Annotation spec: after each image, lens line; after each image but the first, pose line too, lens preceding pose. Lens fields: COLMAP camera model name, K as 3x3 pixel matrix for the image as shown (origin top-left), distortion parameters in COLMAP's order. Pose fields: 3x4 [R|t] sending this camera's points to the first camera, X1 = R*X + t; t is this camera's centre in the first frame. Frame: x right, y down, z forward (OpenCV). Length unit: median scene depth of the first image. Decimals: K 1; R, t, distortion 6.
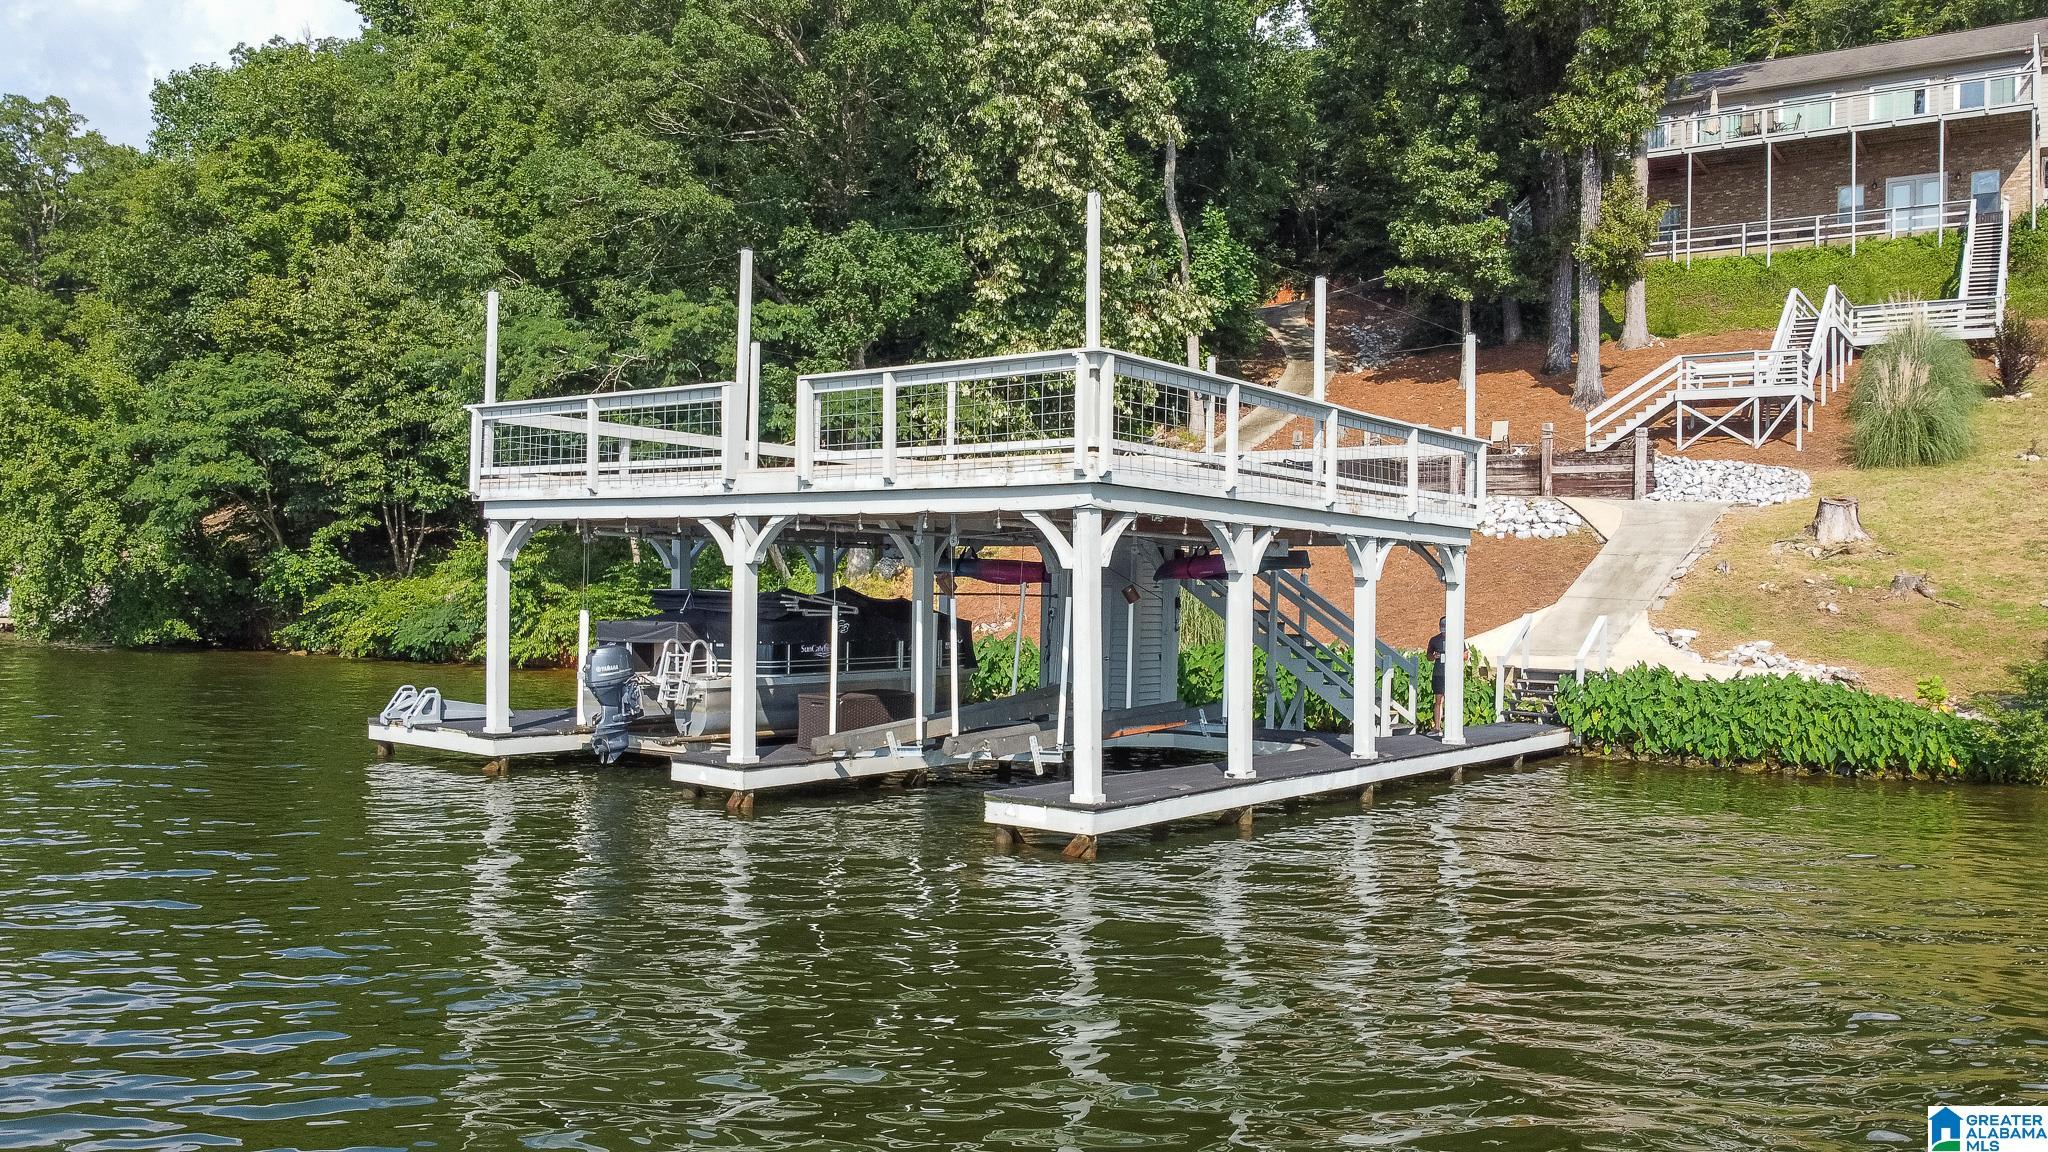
lens RADIAL K [[1584.7, 0, 1009.3], [0, 1584.7, 572.9], [0, 0, 1]] dist [-0.008336, -0.001022]
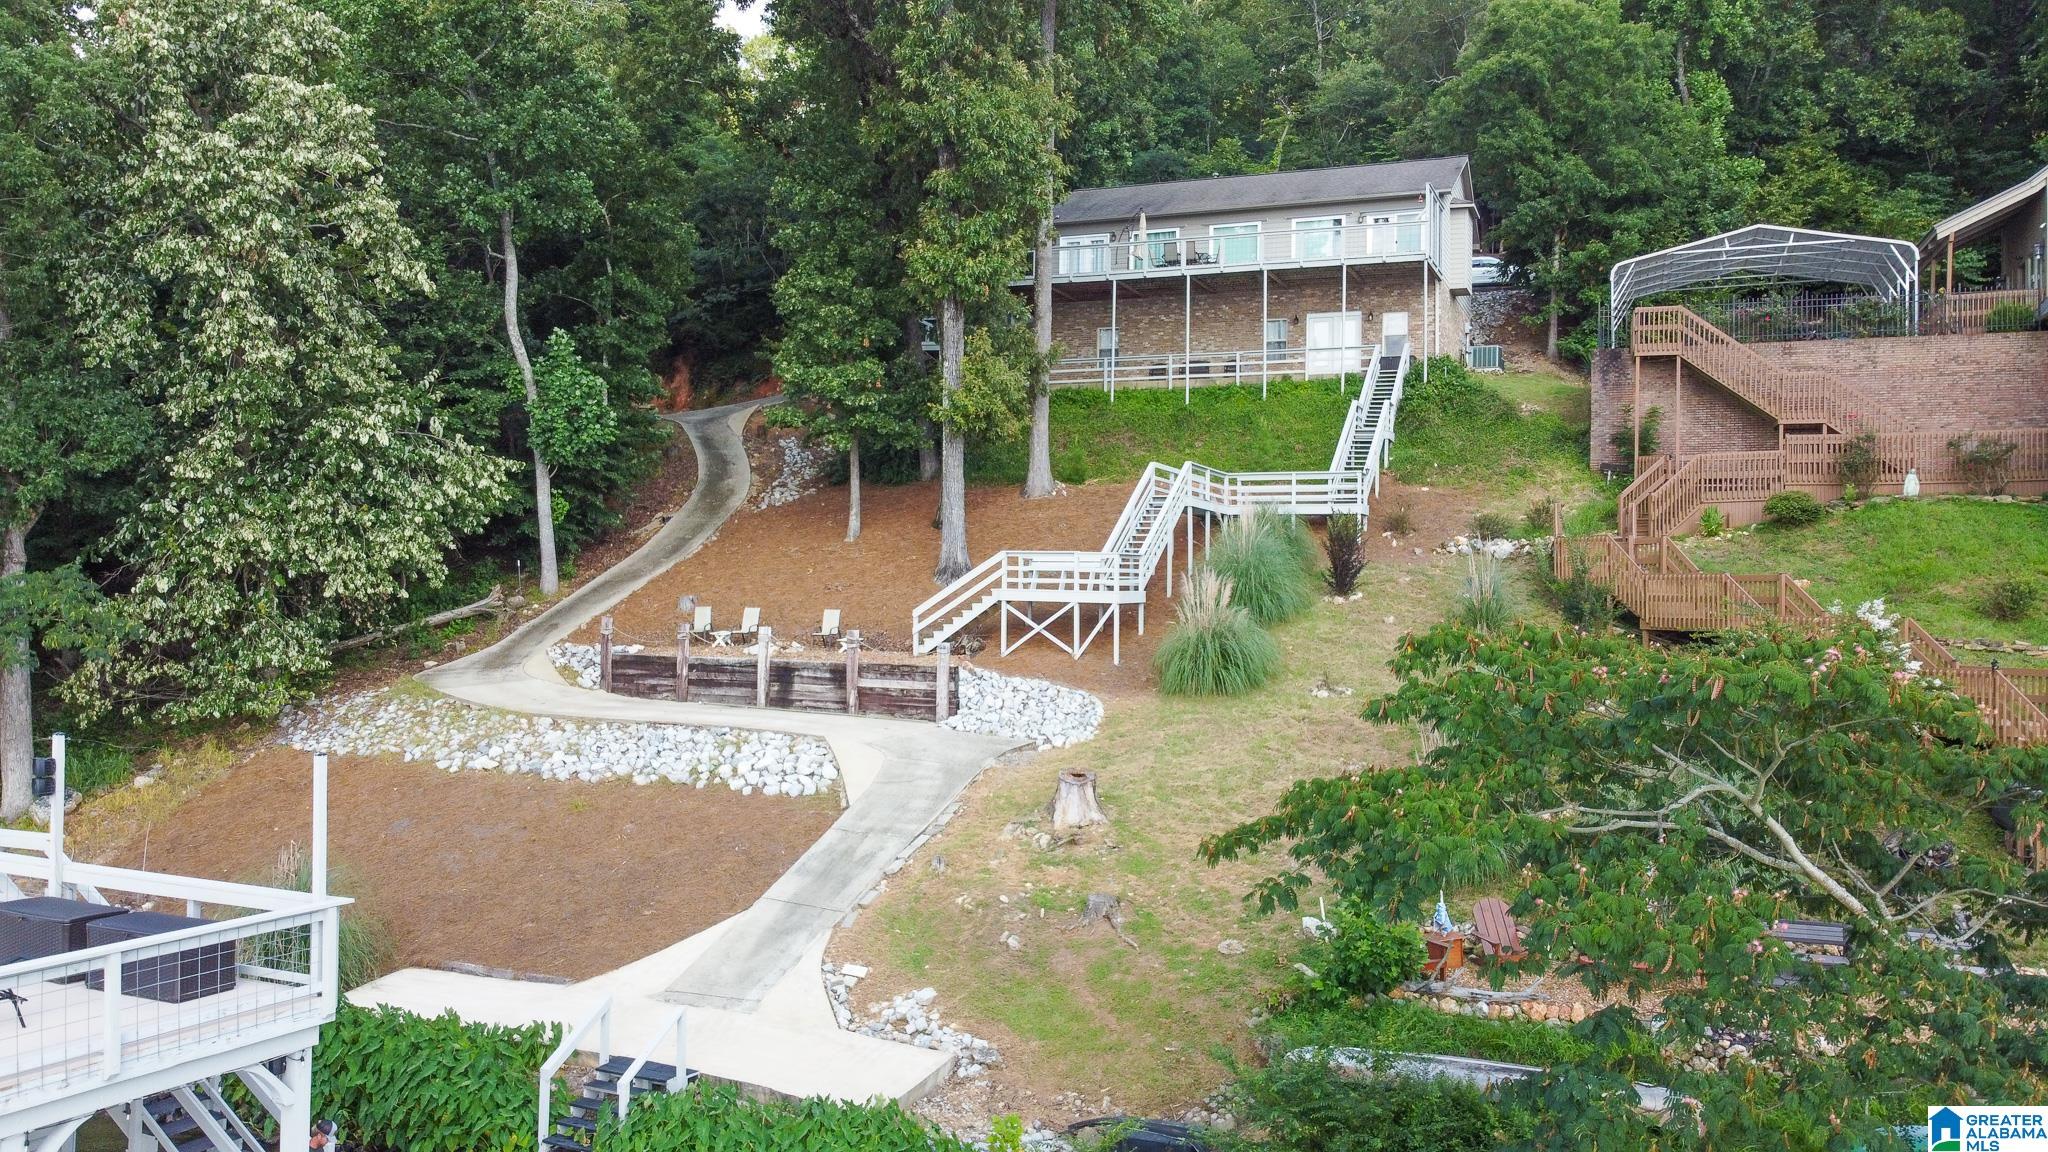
lens RADIAL K [[1584.7, 0, 1027.9], [0, 1584.7, 582.1], [0, 0, 1]] dist [-0.008336, -0.001022]
pose [[0.975611, -0.004329, 0.219465, 0.236242], [0.003332, 0.999982, 0.004915, -0.122787], [-0.219482, -0.004064, 0.975608, 0.111076]]
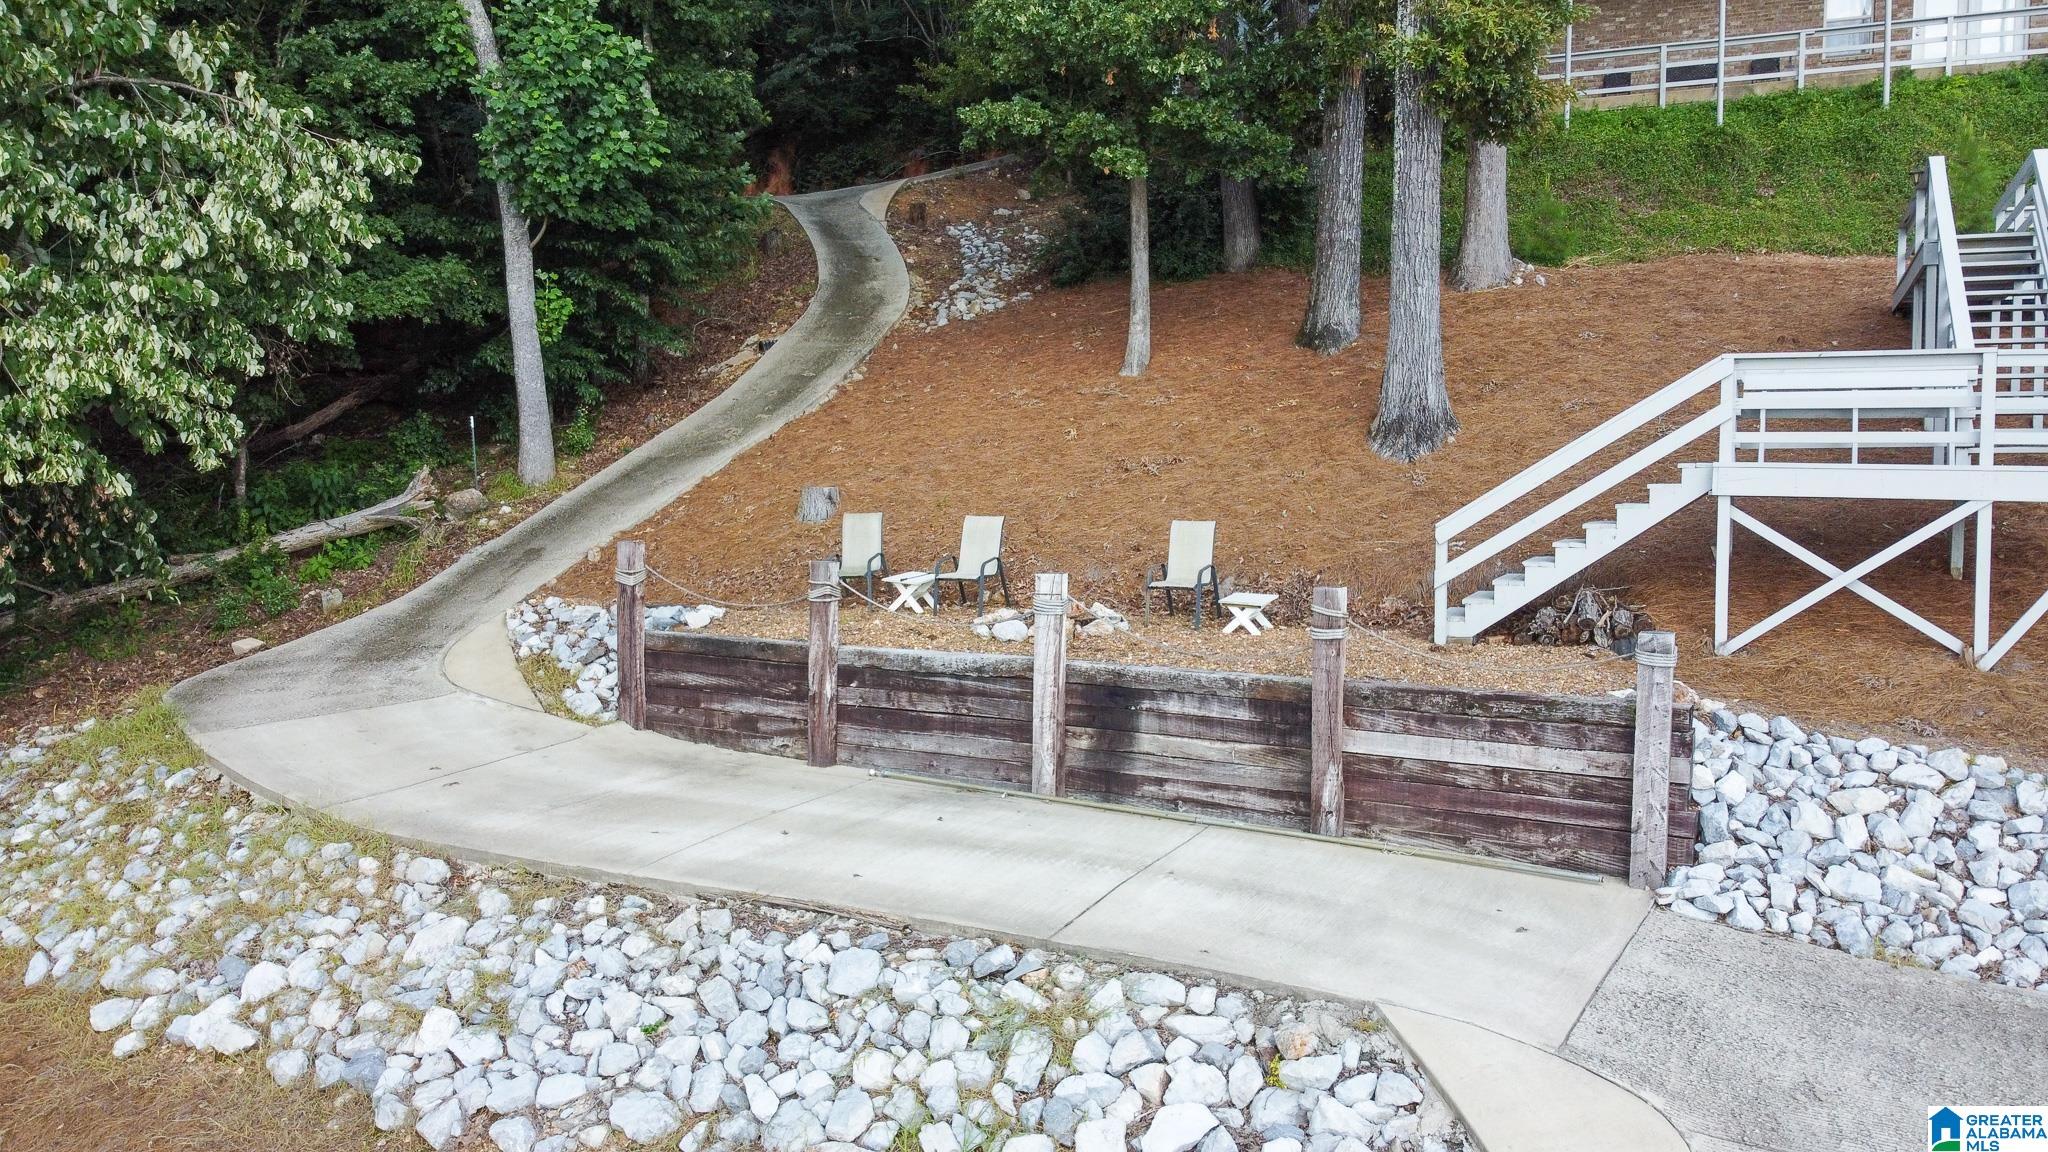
lens RADIAL K [[1584.7, 0, 1018.2], [0, 1584.7, 589.2], [0, 0, 1]] dist [-0.008336, -0.001022]
pose [[0.987282, -0.020972, 0.157587, 0.229931], [0.008586, 0.996848, 0.078869, -0.115812], [-0.158744, -0.076513, 0.984351, 0.700807]]
